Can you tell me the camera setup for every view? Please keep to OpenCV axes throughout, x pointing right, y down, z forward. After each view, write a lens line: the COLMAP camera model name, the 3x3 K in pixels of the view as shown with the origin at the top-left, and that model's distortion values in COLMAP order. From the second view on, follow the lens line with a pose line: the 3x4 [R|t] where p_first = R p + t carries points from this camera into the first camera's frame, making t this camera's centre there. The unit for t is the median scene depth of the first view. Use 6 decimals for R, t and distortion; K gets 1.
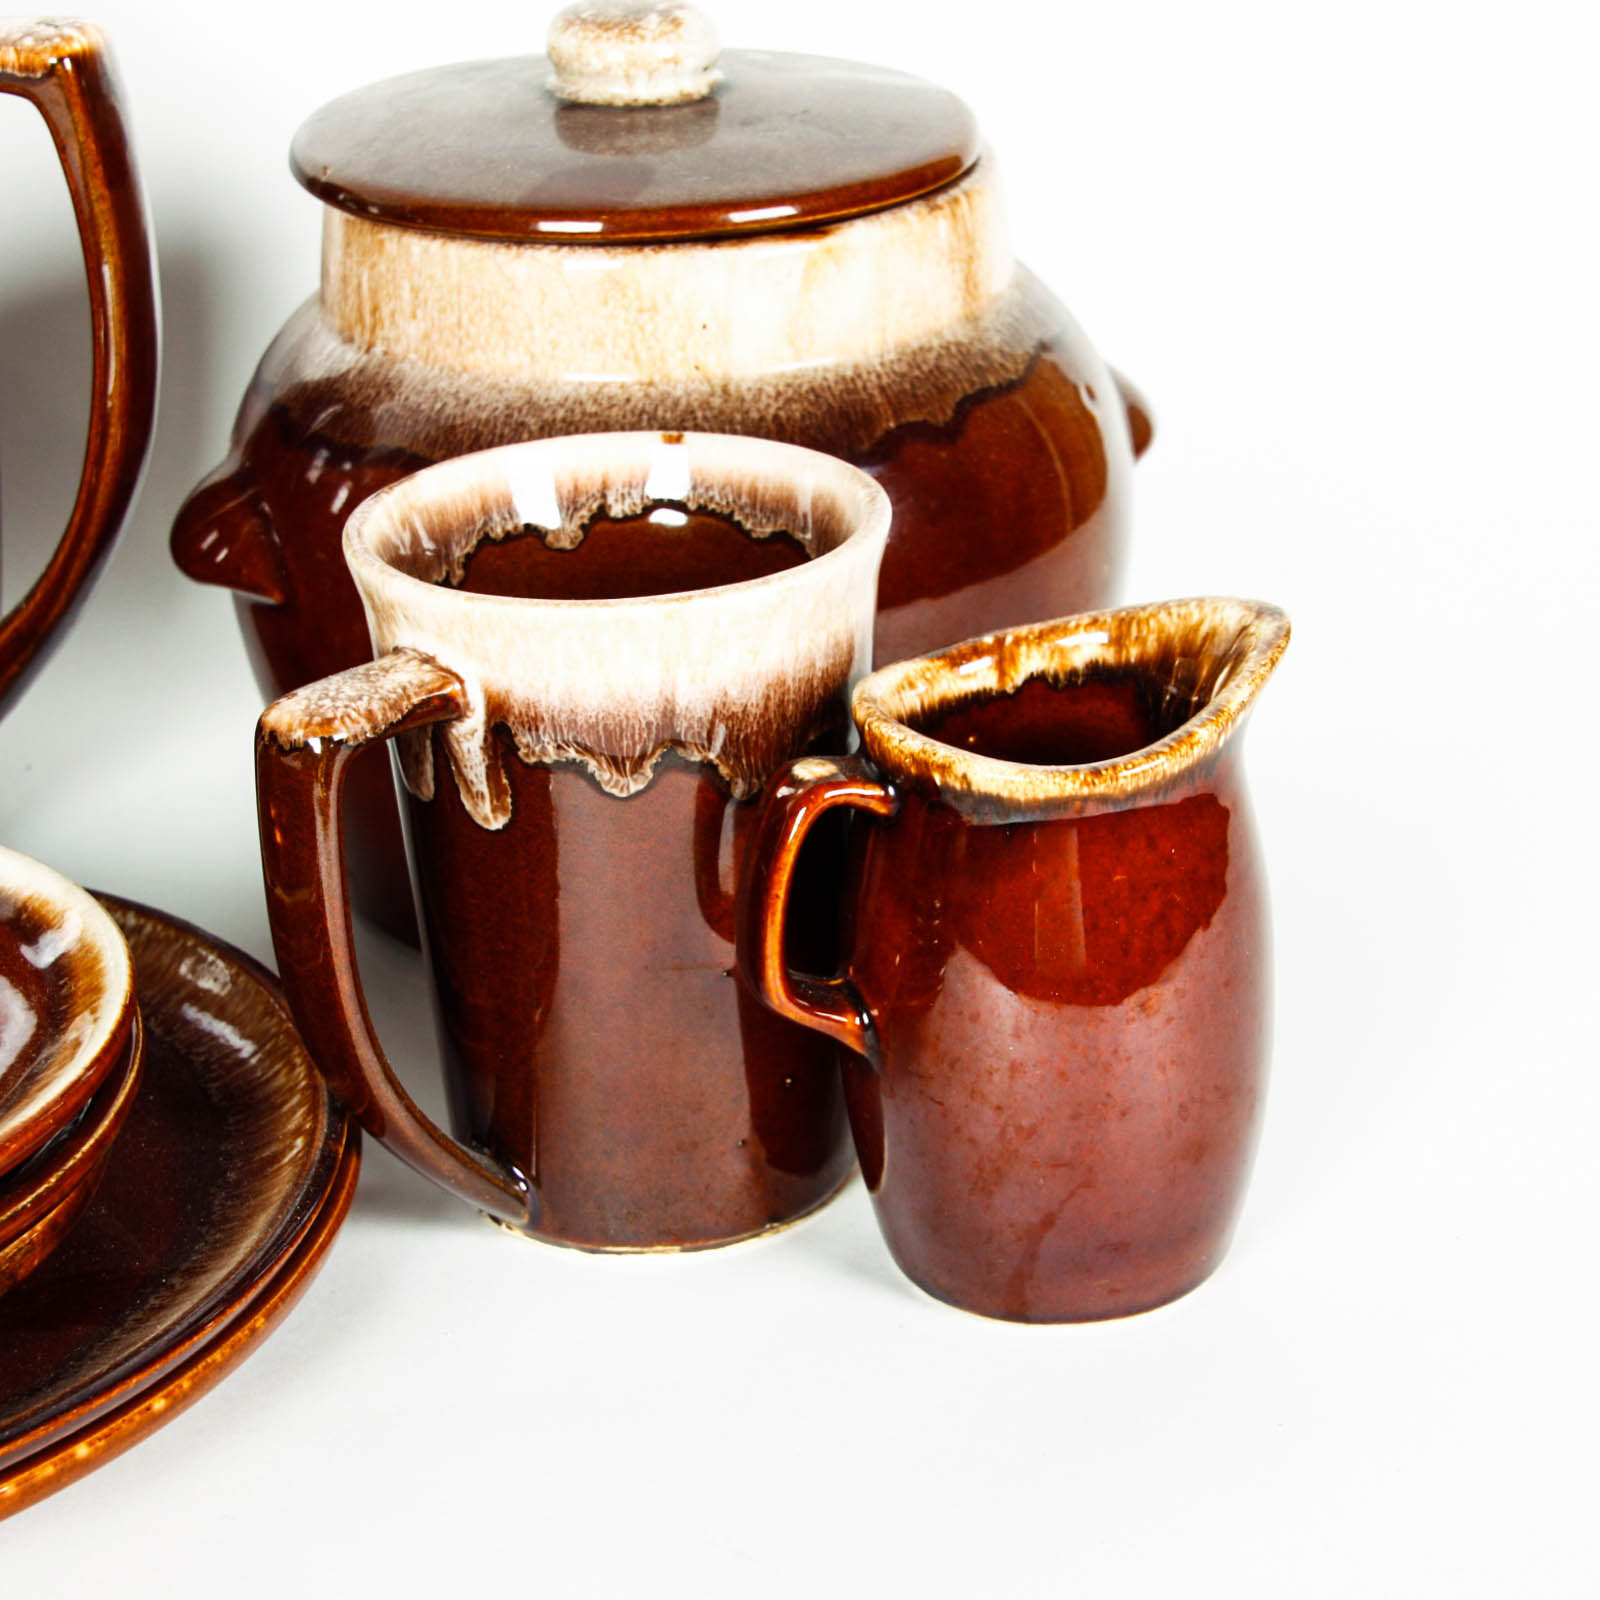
lens RADIAL K [[3723.0, 0, 796.5], [0, 3723.0, 854.1], [0, 0, 1]] dist [0.087966, 0.472084]
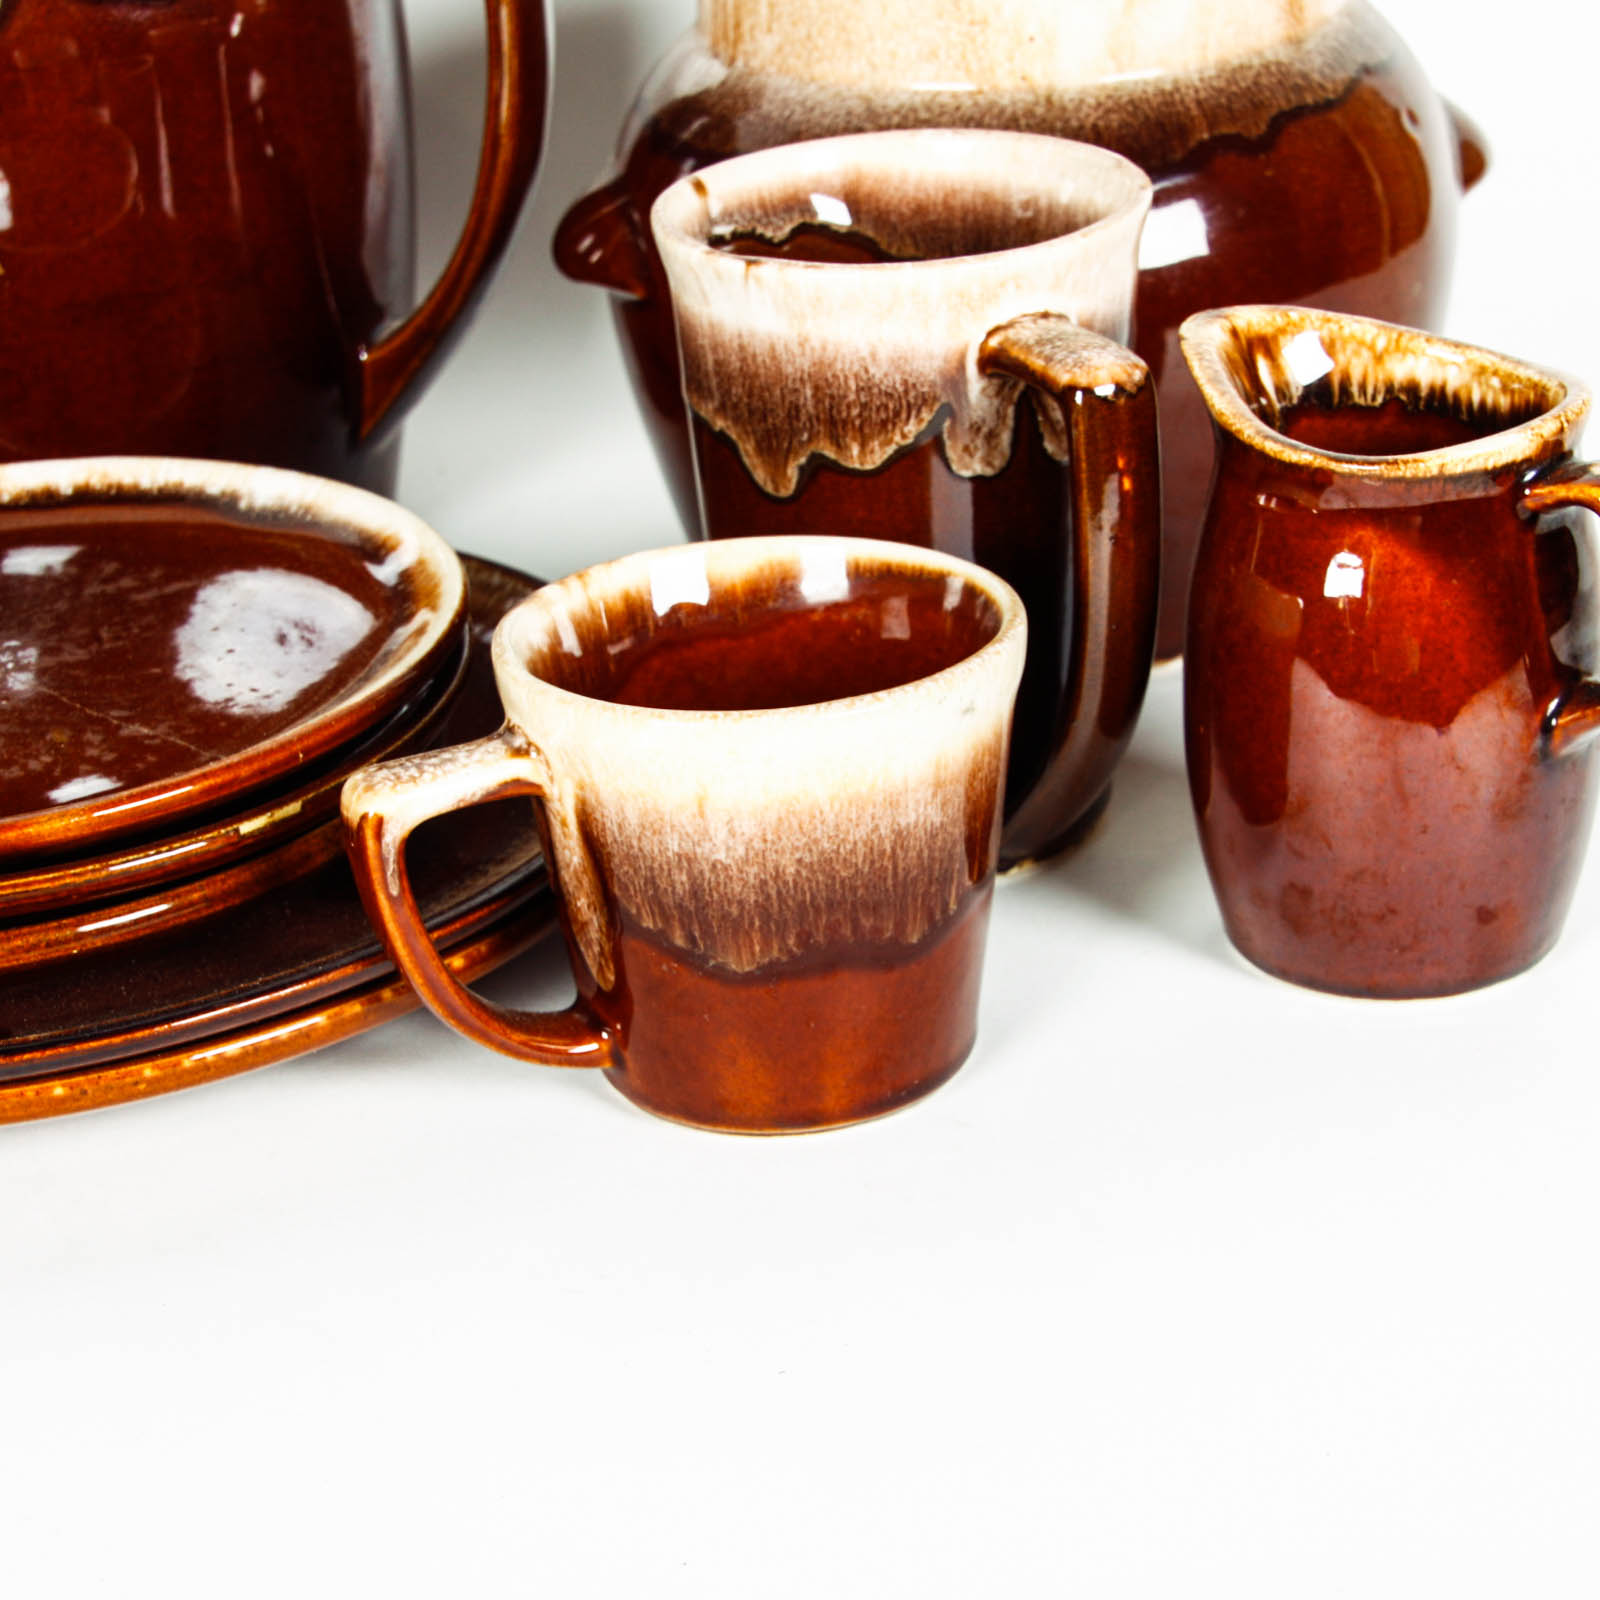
lens RADIAL K [[3723.0, 0, 796.5], [0, 3723.0, 854.1], [0, 0, 1]] dist [0.087966, 0.472084]
pose [[0.988208, 0.046136, -0.146004, 0.075061], [-0.041483, 0.998534, 0.034759, 0.056820], [0.147393, -0.028292, 0.988673, -0.079570]]
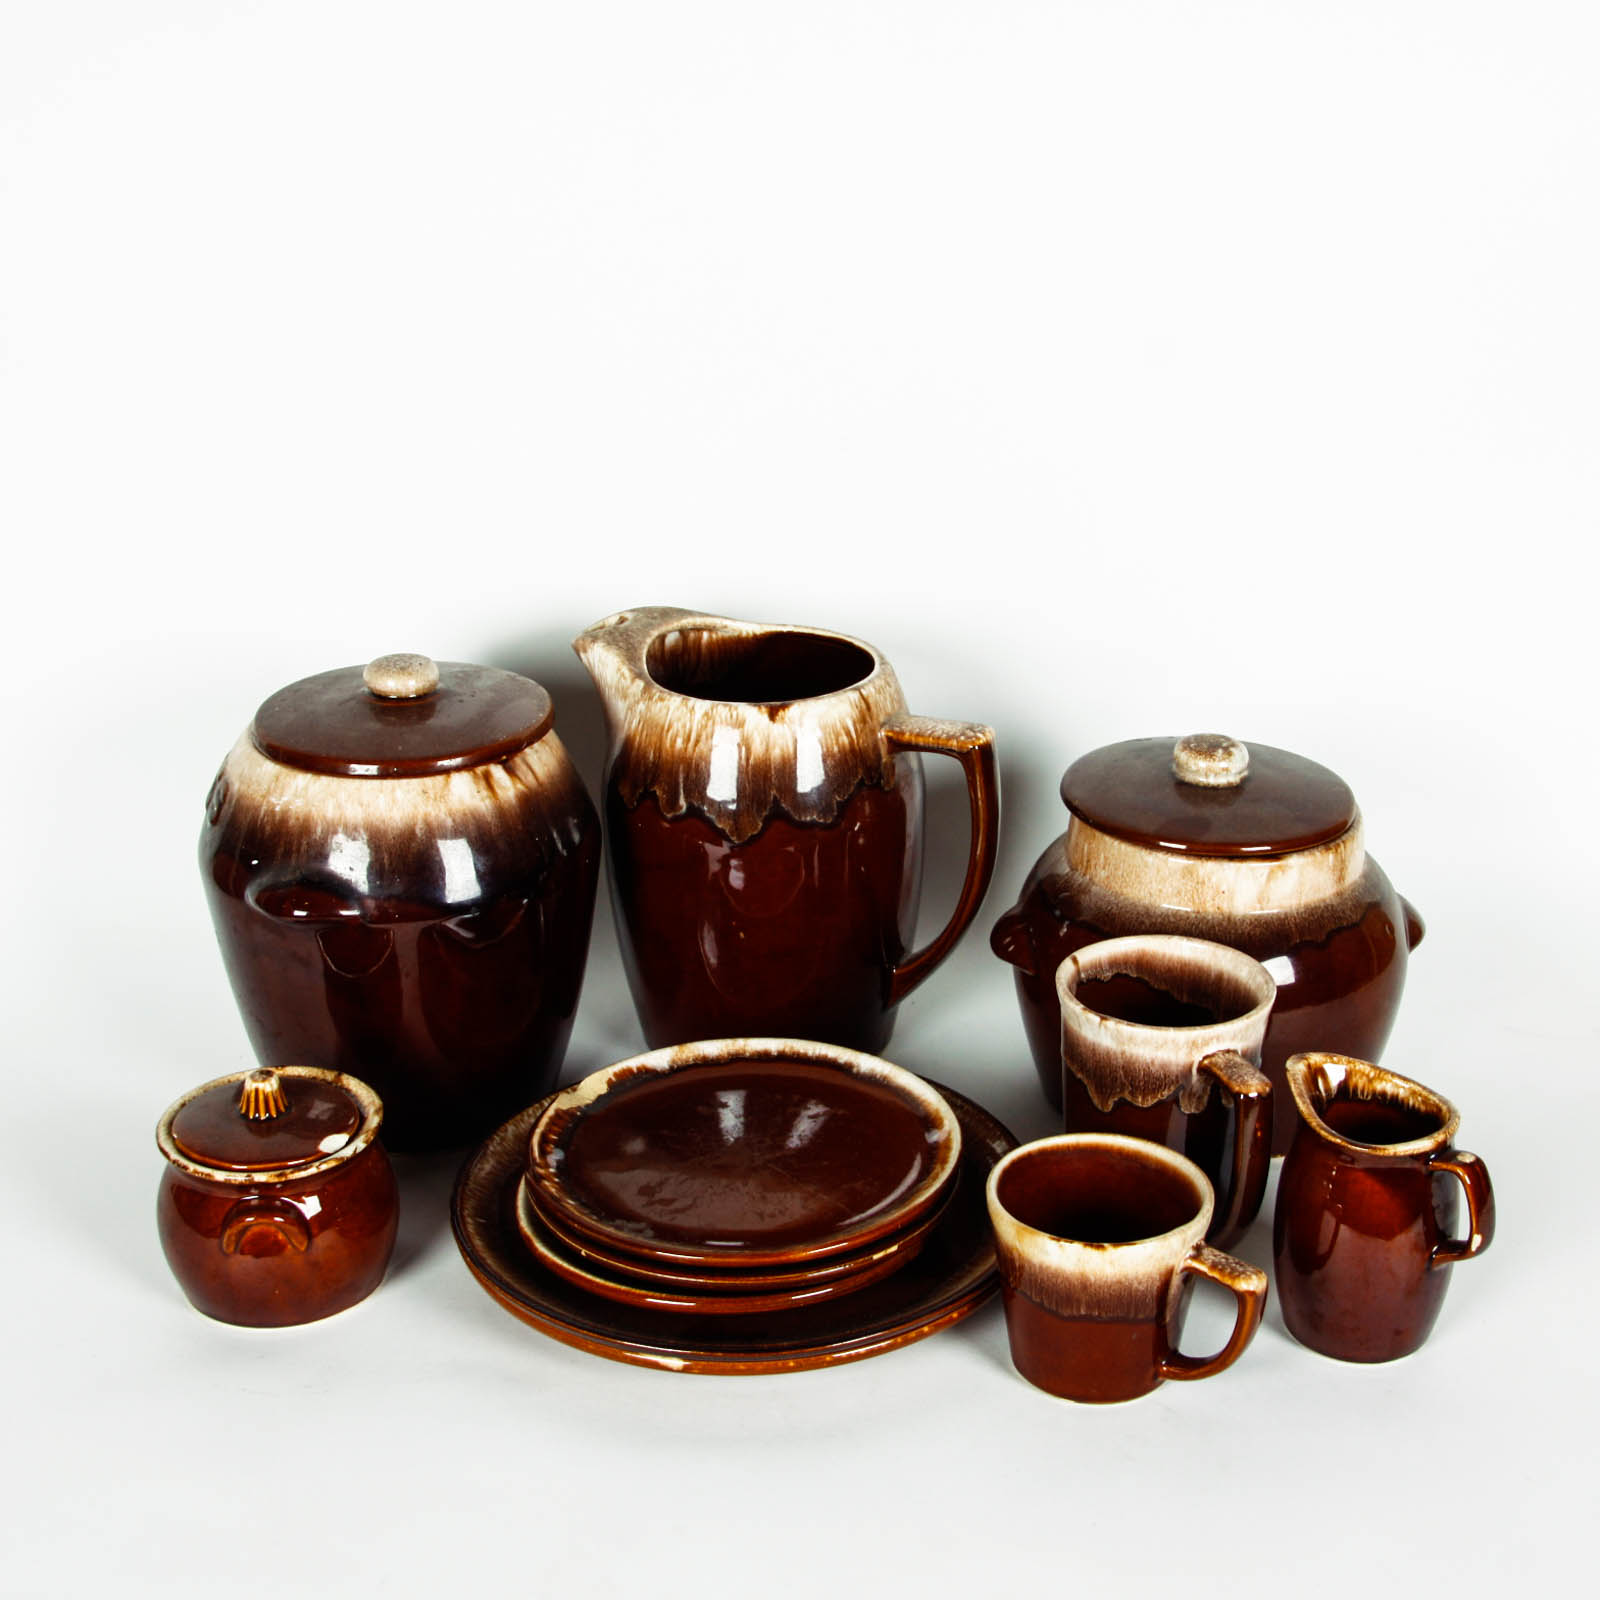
lens RADIAL K [[2317.0, 0, 801.4], [0, 2317.0, 841.0], [0, 0, 1]] dist [-0.112414, 0.109862]
pose [[0.969086, 0.121368, -0.214808, 0.026627], [-0.124898, 0.992165, -0.002884, -0.133352], [0.212775, 0.029624, 0.976652, -0.498873]]
